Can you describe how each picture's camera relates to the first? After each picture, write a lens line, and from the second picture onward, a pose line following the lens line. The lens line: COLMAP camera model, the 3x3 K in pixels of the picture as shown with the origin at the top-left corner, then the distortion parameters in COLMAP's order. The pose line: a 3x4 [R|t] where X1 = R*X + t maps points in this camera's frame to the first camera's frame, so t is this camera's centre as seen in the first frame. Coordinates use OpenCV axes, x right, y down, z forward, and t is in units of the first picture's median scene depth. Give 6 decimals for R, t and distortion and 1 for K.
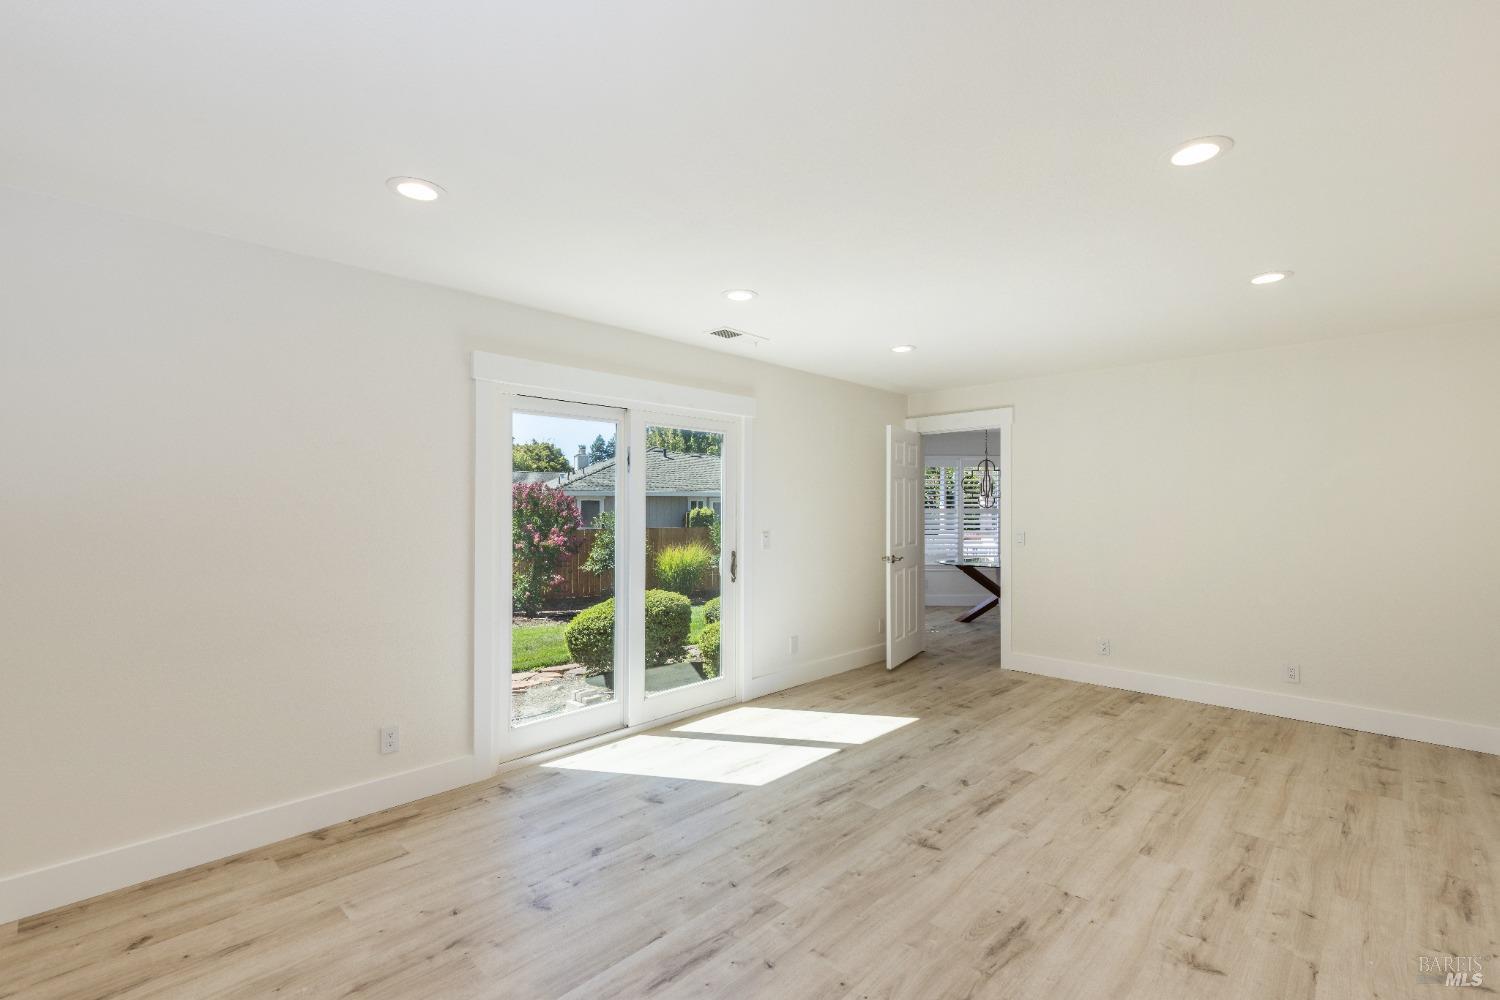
lens RADIAL K [[695.0, 0, 749.8], [0, 695.0, 499.5], [0, 0, 1]] dist [0.009556, -0.000063]
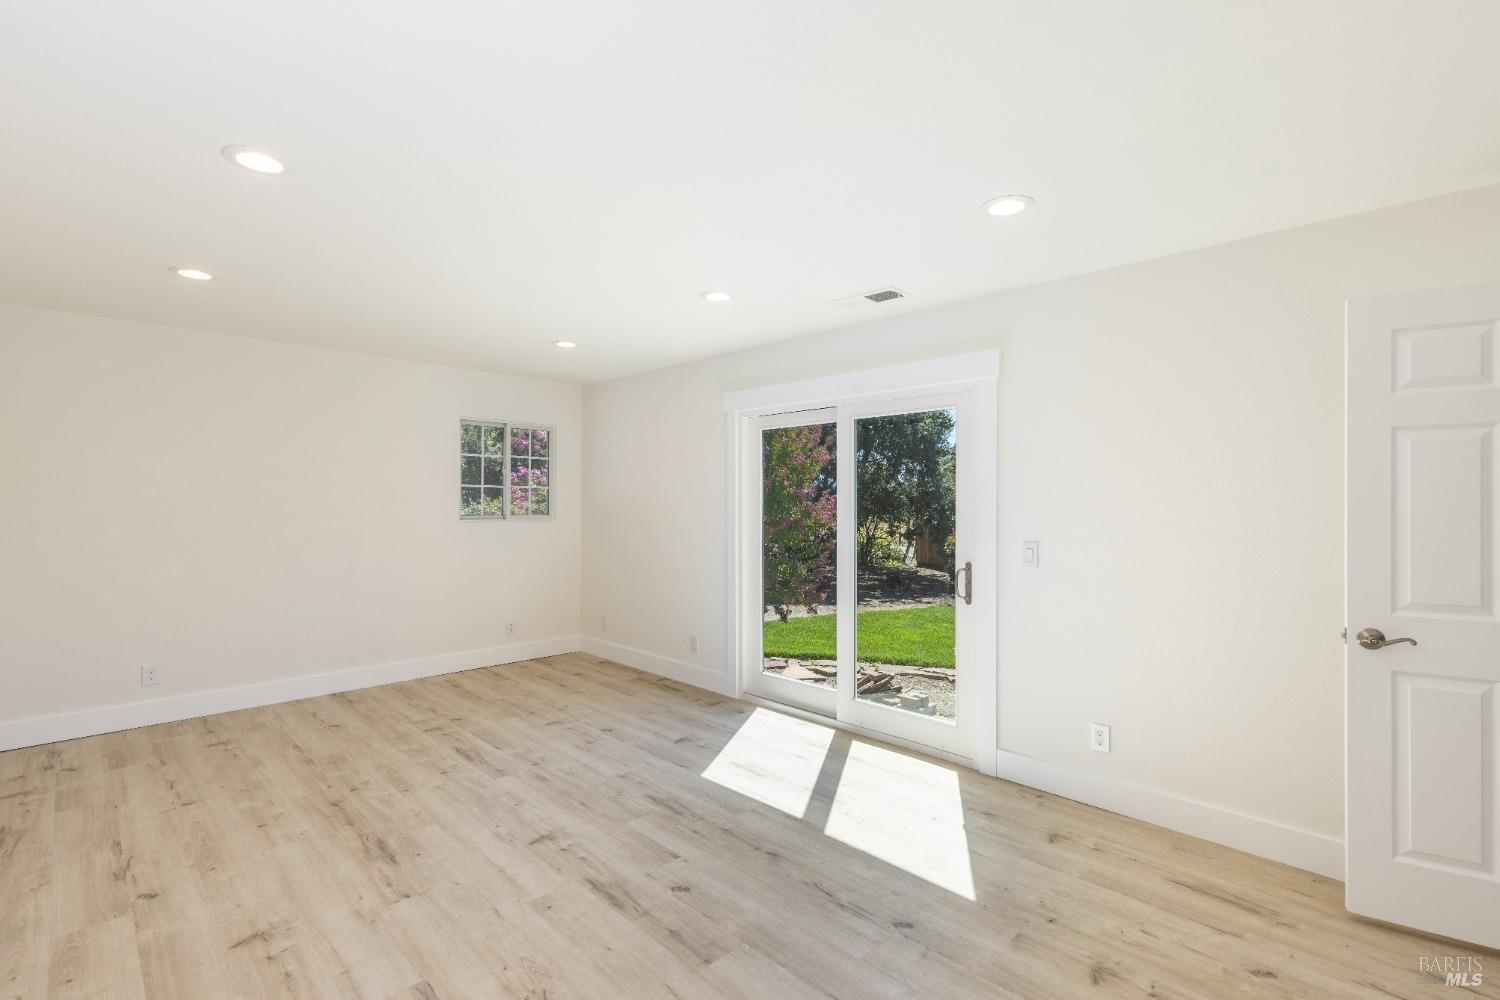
lens RADIAL K [[695.0, 0, 749.7], [0, 695.0, 503.0], [0, 0, 1]] dist [0.009556, -0.000063]
pose [[-0.049155, 0.000077, -0.998791, 1.481149], [0.006421, 0.999979, -0.000239, 0.015399], [0.998771, -0.006425, -0.049154, 1.609023]]
